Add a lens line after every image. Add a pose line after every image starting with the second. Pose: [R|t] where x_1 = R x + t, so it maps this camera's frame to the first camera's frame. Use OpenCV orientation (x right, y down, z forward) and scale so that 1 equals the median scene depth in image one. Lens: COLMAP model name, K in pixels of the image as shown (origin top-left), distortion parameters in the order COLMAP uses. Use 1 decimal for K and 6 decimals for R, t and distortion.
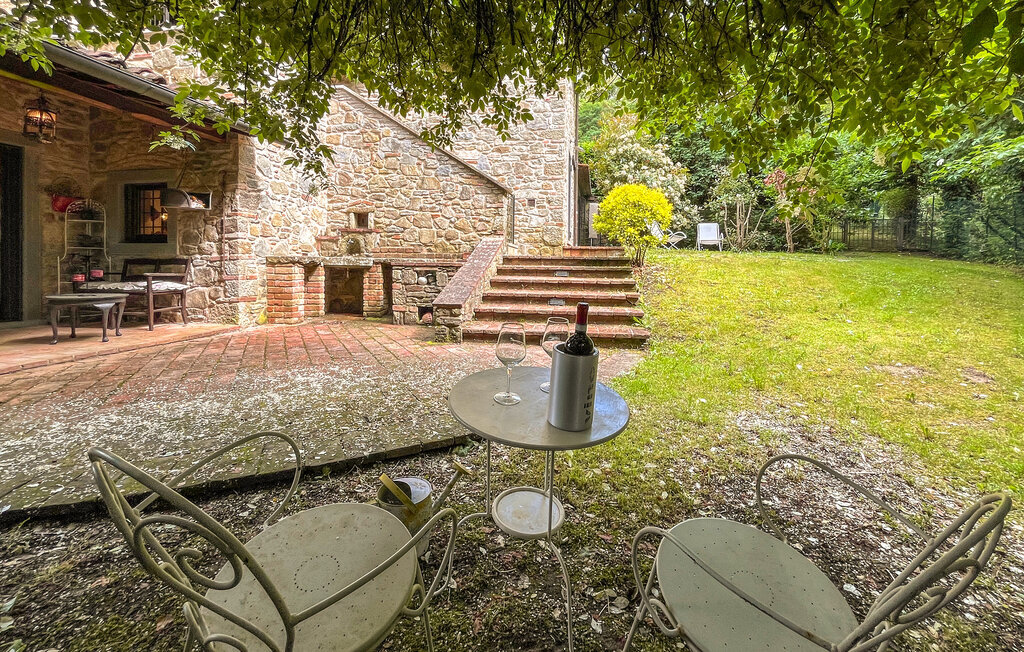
lens RADIAL K [[426.9, 0, 512.9], [0, 426.9, 275.0], [0, 0, 1]] dist [-0.000844, -0.000127]
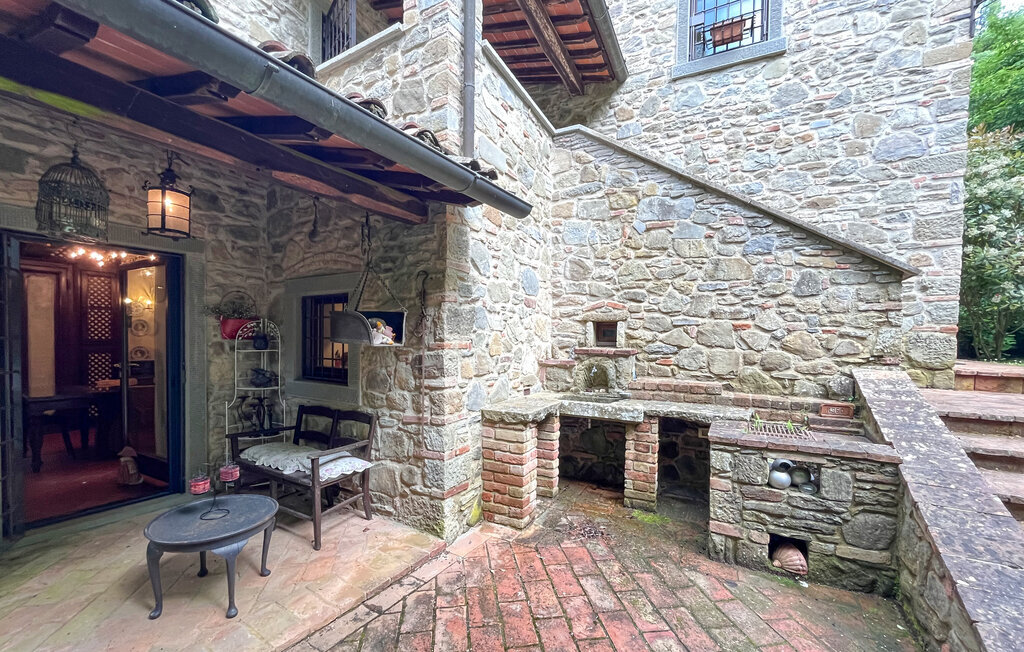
lens RADIAL K [[408.8, 0, 512.8], [0, 408.8, 352.8], [0, 0, 1]] dist [-0.000980, -0.000090]
pose [[0.937707, 0.015725, -0.347072, -0.336229], [-0.012734, 0.999860, 0.010897, -0.128840], [0.347194, -0.005799, 0.937775, 0.472746]]
